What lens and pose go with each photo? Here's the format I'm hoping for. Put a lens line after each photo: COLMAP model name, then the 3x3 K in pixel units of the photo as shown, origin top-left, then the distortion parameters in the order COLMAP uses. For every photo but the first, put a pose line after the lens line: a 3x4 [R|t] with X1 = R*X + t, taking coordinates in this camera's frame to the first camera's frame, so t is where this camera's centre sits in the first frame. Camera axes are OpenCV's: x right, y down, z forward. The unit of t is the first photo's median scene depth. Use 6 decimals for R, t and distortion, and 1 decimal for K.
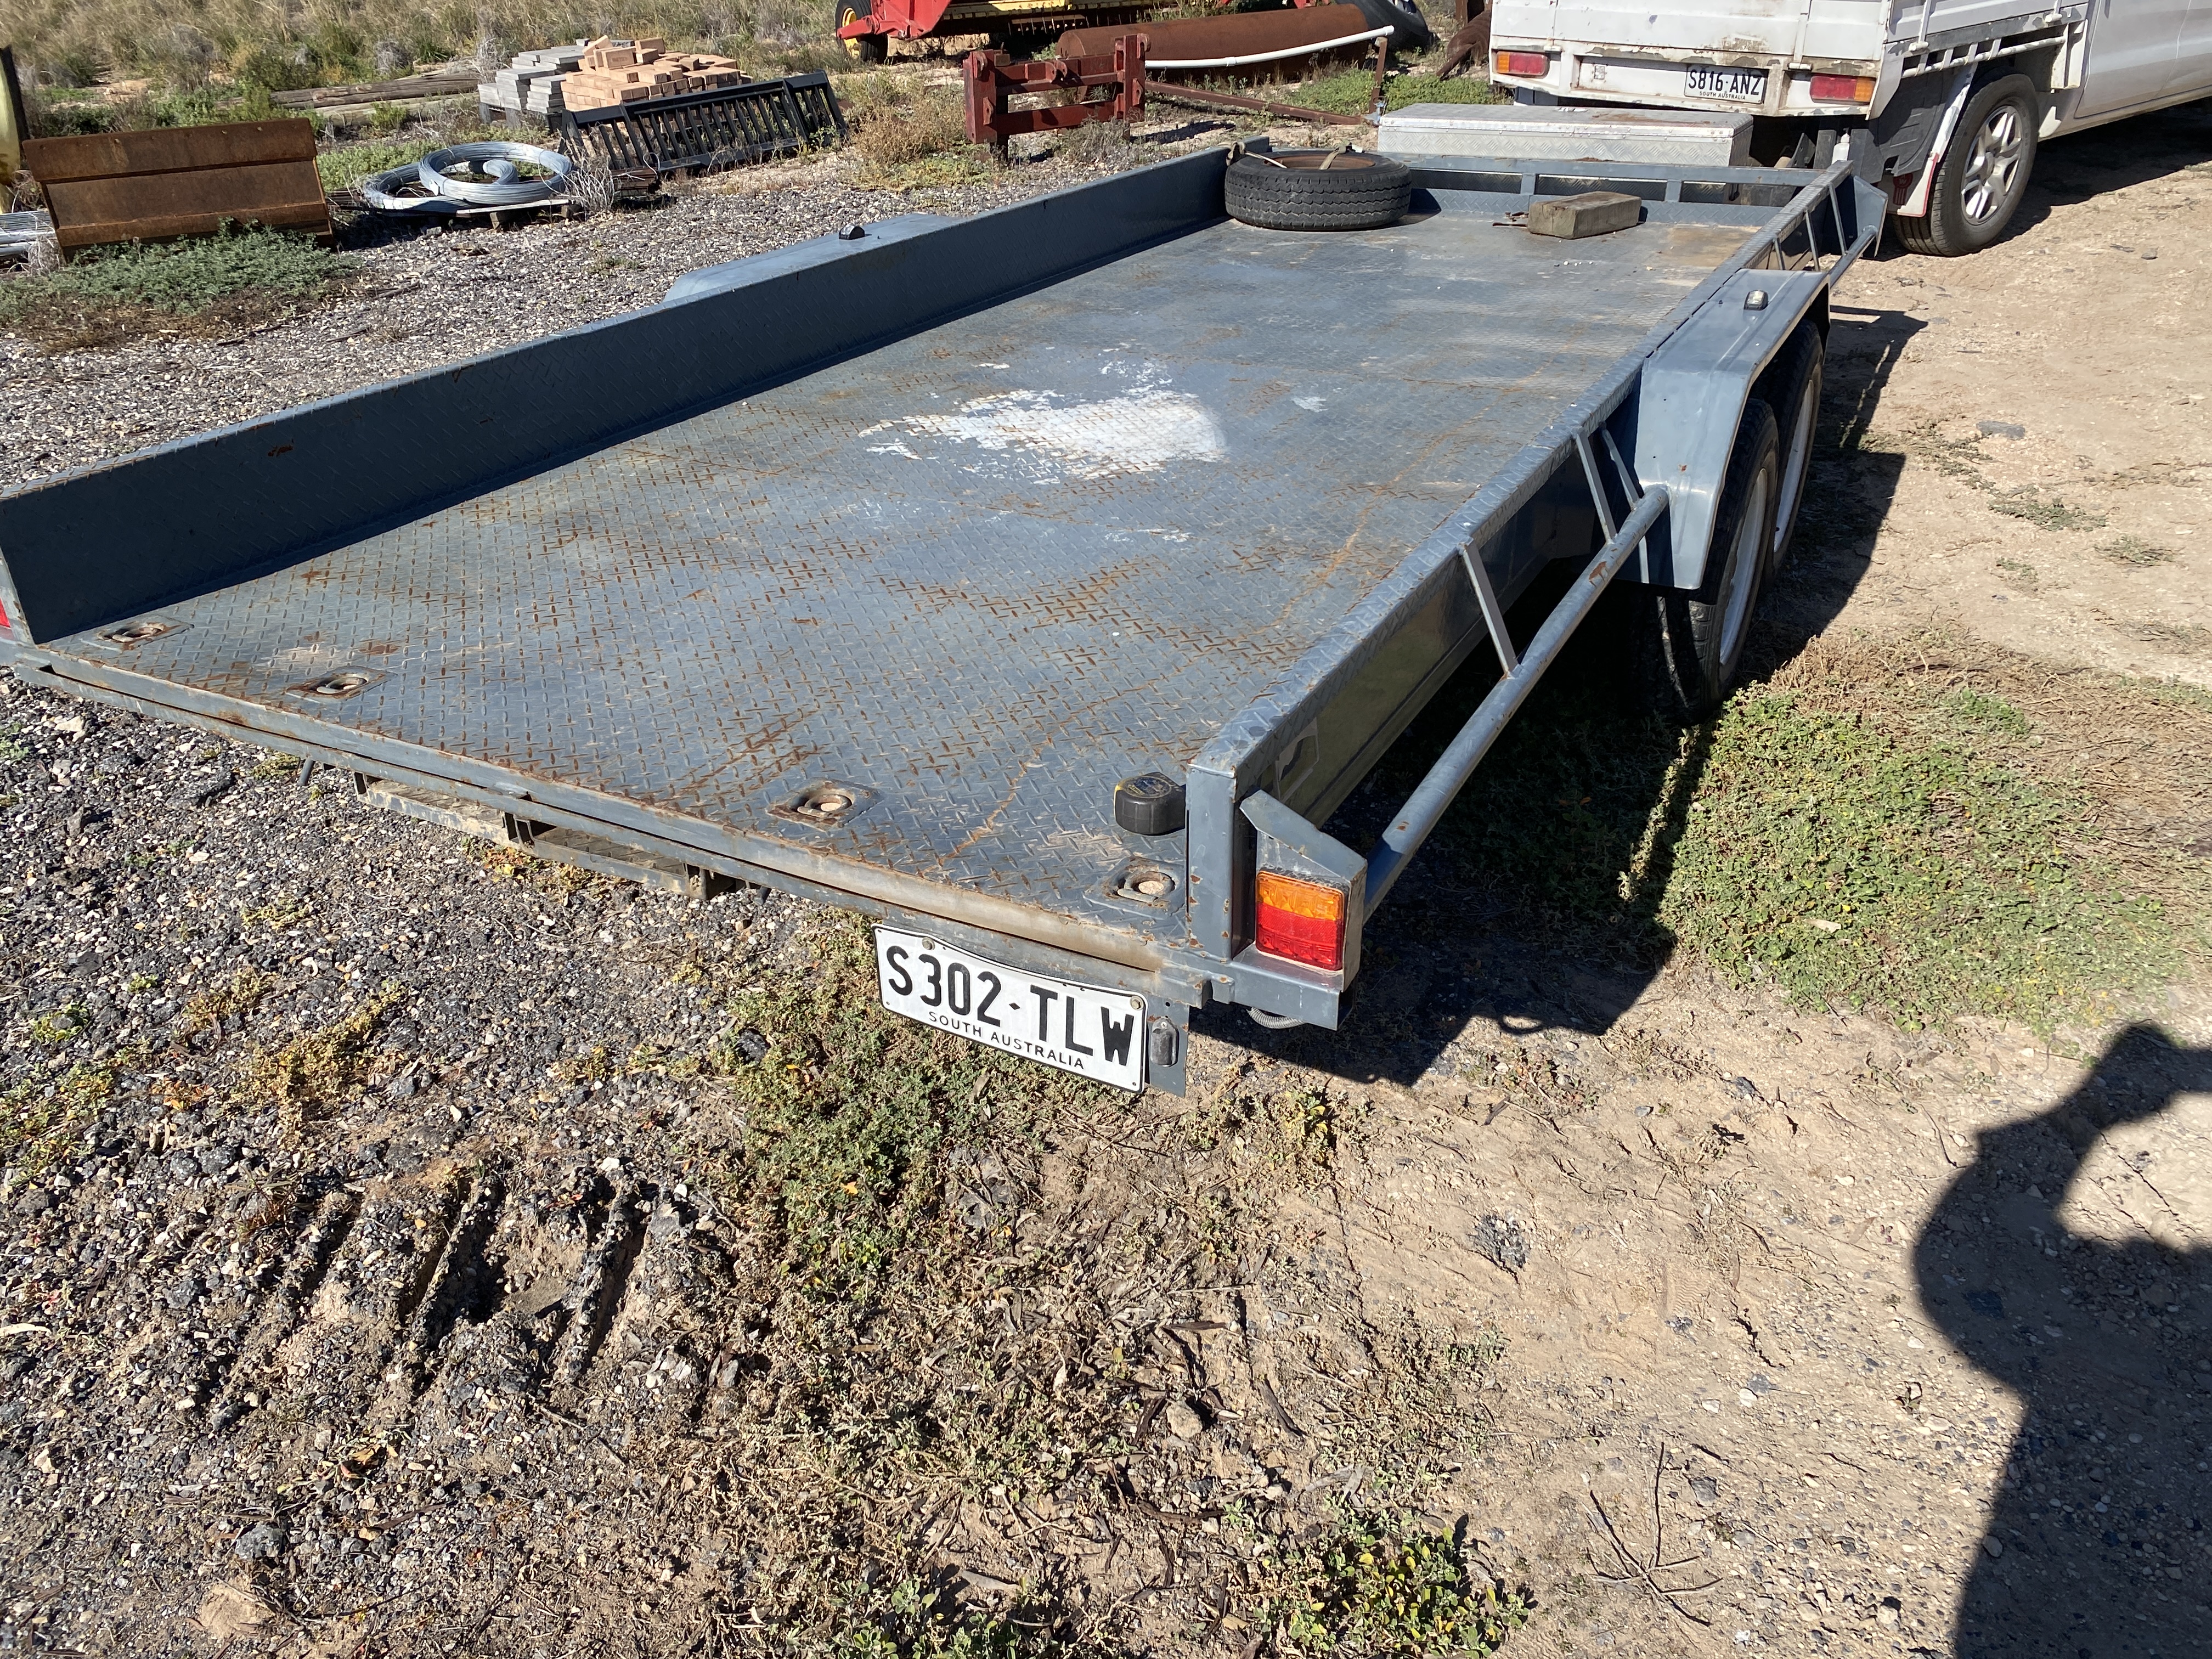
lens RADIAL K [[1688.2, 0, 1115.3], [0, 1688.2, 827.7], [0, 0, 1]] dist [0.008199, 0.006635]
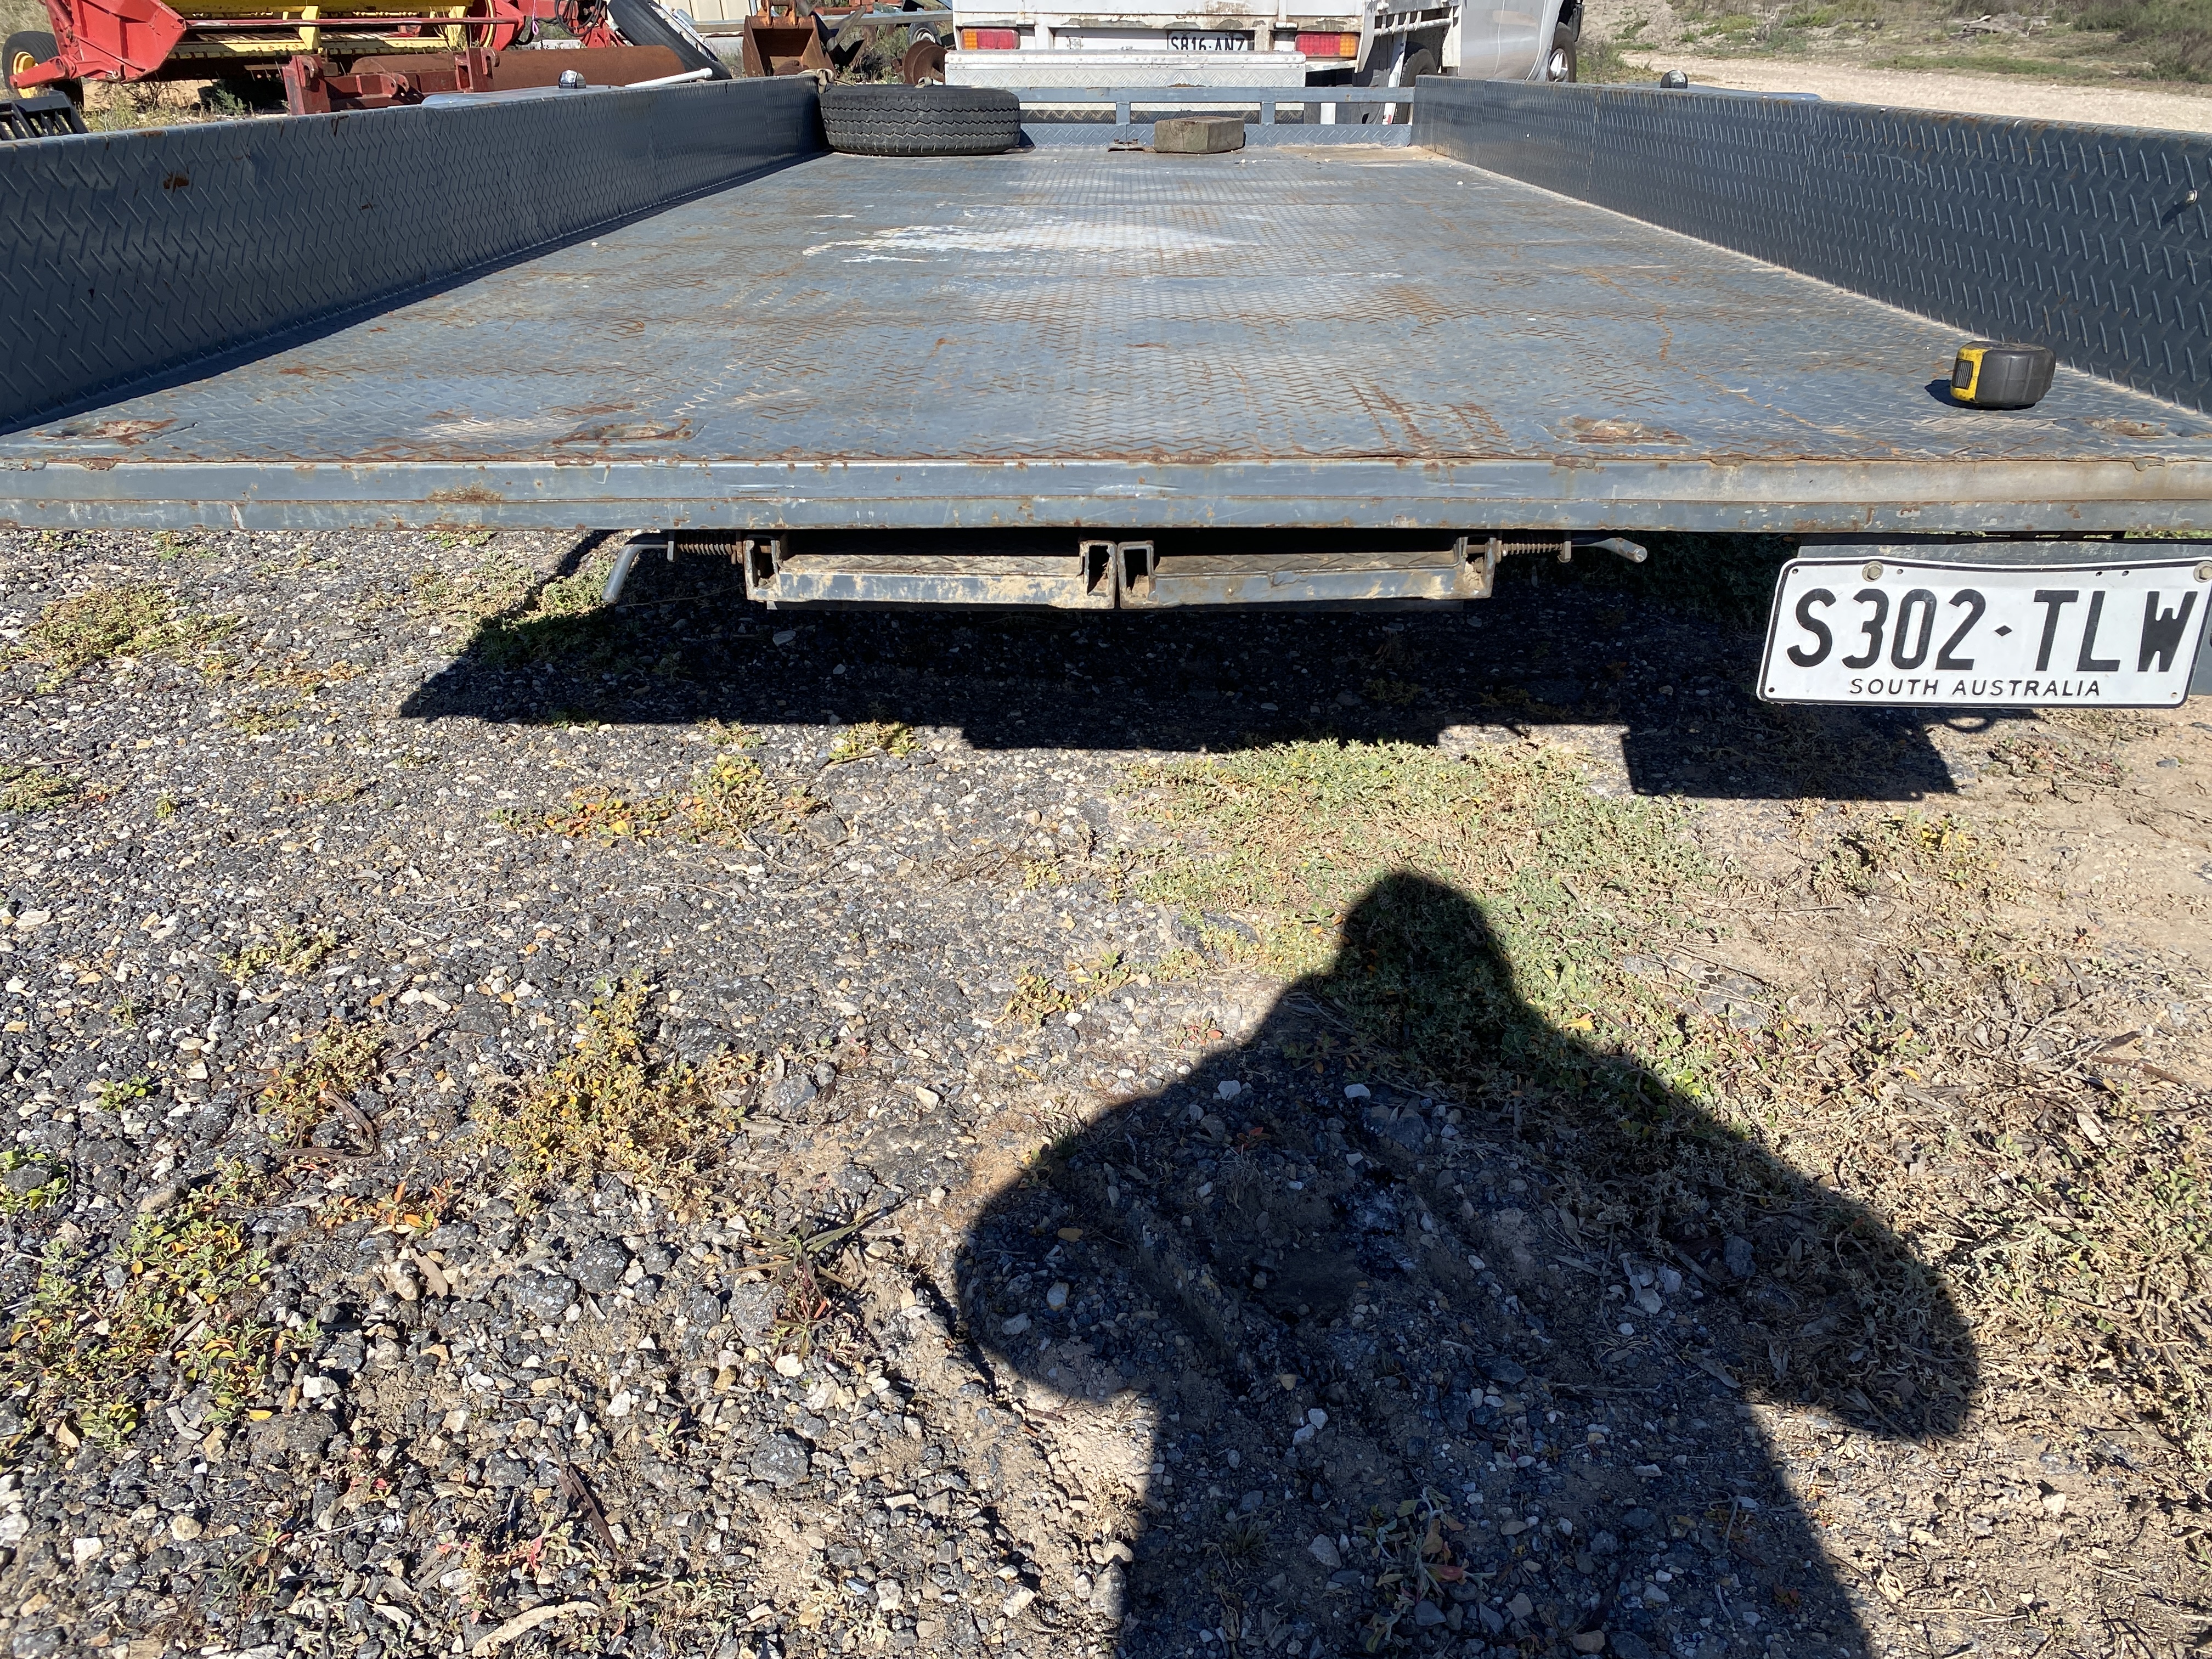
lens RADIAL K [[1688.2, 0, 1104.6], [0, 1688.2, 833.1], [0, 0, 1]] dist [0.008199, 0.006635]
pose [[0.888284, -0.178341, 0.423257, -0.711599], [0.207709, 0.977899, -0.023873, 0.124608], [-0.409645, 0.109121, 0.905695, 0.490344]]
